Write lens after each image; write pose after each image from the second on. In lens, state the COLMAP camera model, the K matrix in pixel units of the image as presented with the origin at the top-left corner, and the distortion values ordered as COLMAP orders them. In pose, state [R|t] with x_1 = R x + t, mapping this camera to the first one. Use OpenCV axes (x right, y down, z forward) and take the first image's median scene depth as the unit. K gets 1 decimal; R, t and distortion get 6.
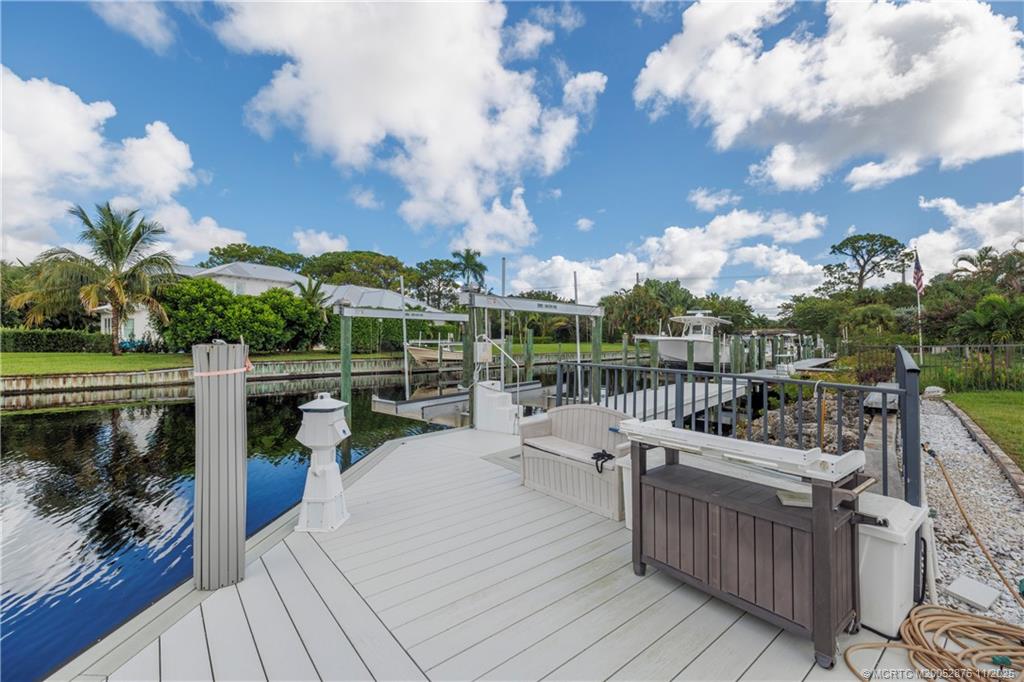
lens RADIAL K [[420.5, 0, 511.0], [0, 420.5, 335.7], [0, 0, 1]] dist [-0.000995, -0.000361]
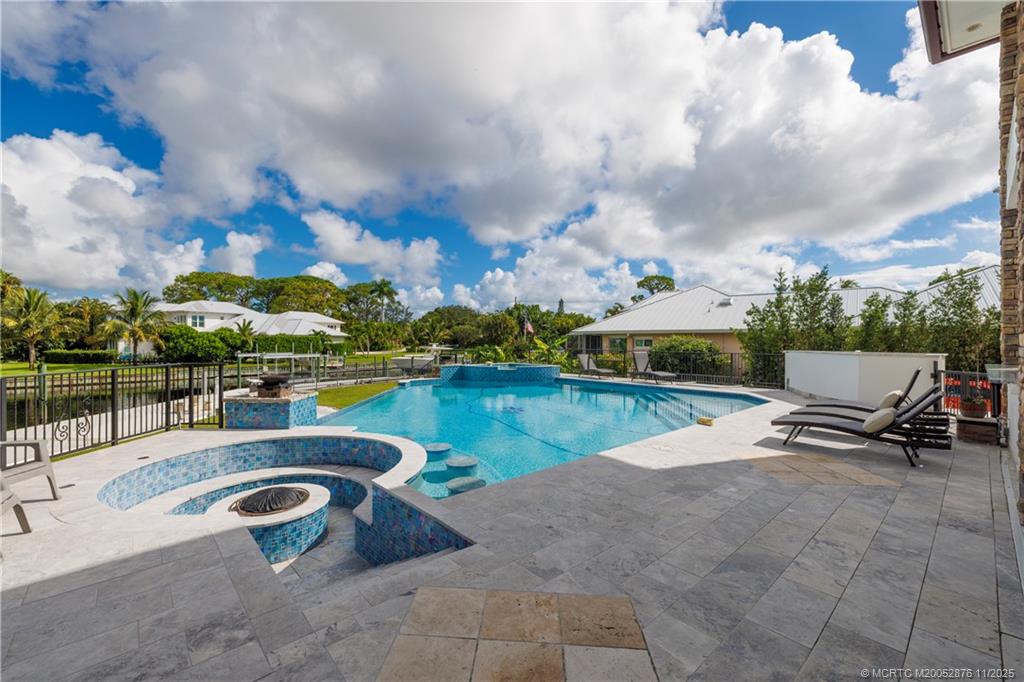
lens RADIAL K [[420.5, 0, 511.0], [0, 420.5, 335.7], [0, 0, 1]] dist [-0.000995, -0.000361]
pose [[0.997666, -0.000944, 0.068279, 0.628668], [0.001343, 0.999982, -0.005795, -0.073787], [-0.068272, 0.005873, 0.997649, -1.007971]]
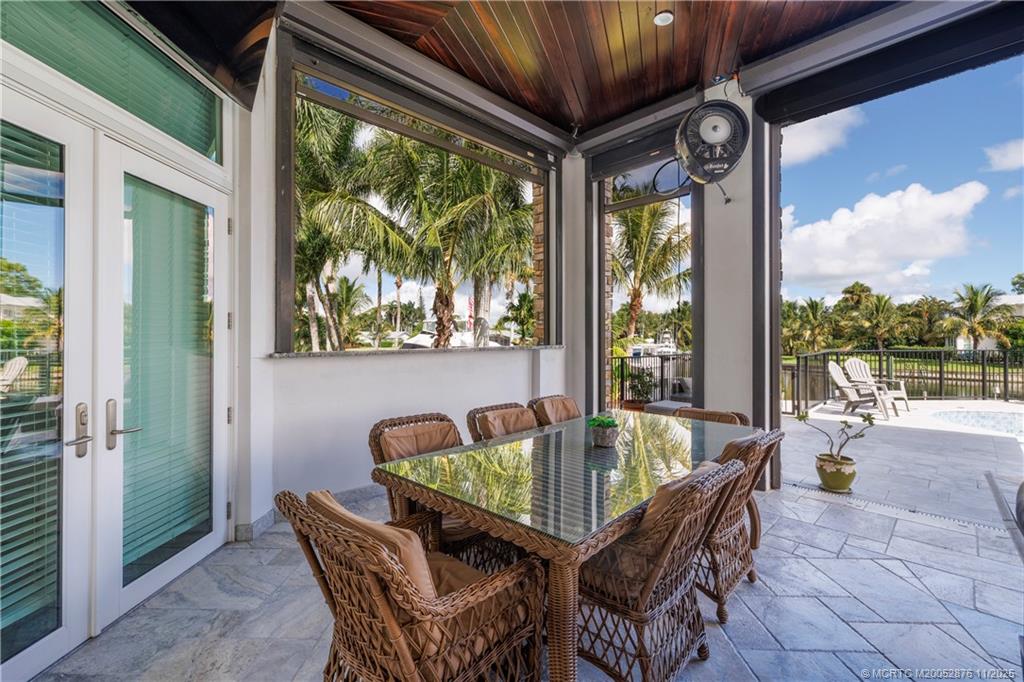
lens RADIAL K [[435.4, 0, 510.4], [0, 435.4, 335.2], [0, 0, 1]] dist [0.001610, -0.000210]
pose [[0.087215, -0.008118, -0.996156, 0.758206], [0.003238, 0.999964, -0.007866, -0.067621], [0.996184, -0.002539, 0.087238, -1.152779]]
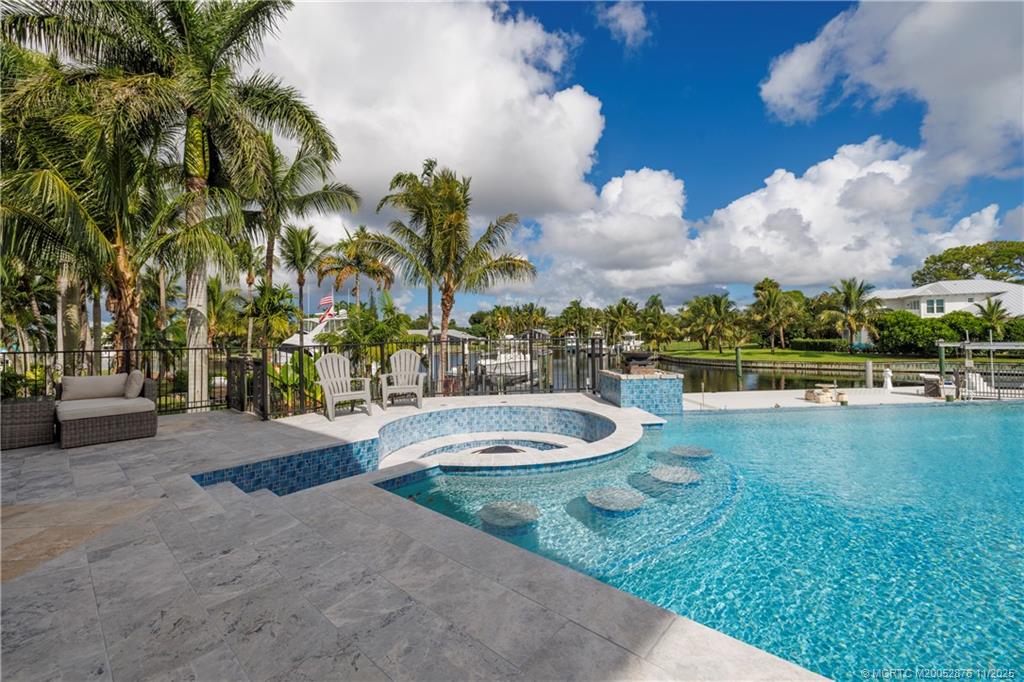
lens RADIAL K [[435.4, 0, 510.4], [0, 435.4, 335.2], [0, 0, 1]] dist [0.001610, -0.000210]
pose [[0.160903, -0.008343, -0.986935, 0.750374], [0.018474, 0.999815, -0.005440, -0.057972], [0.986797, -0.017357, 0.161028, -0.830911]]
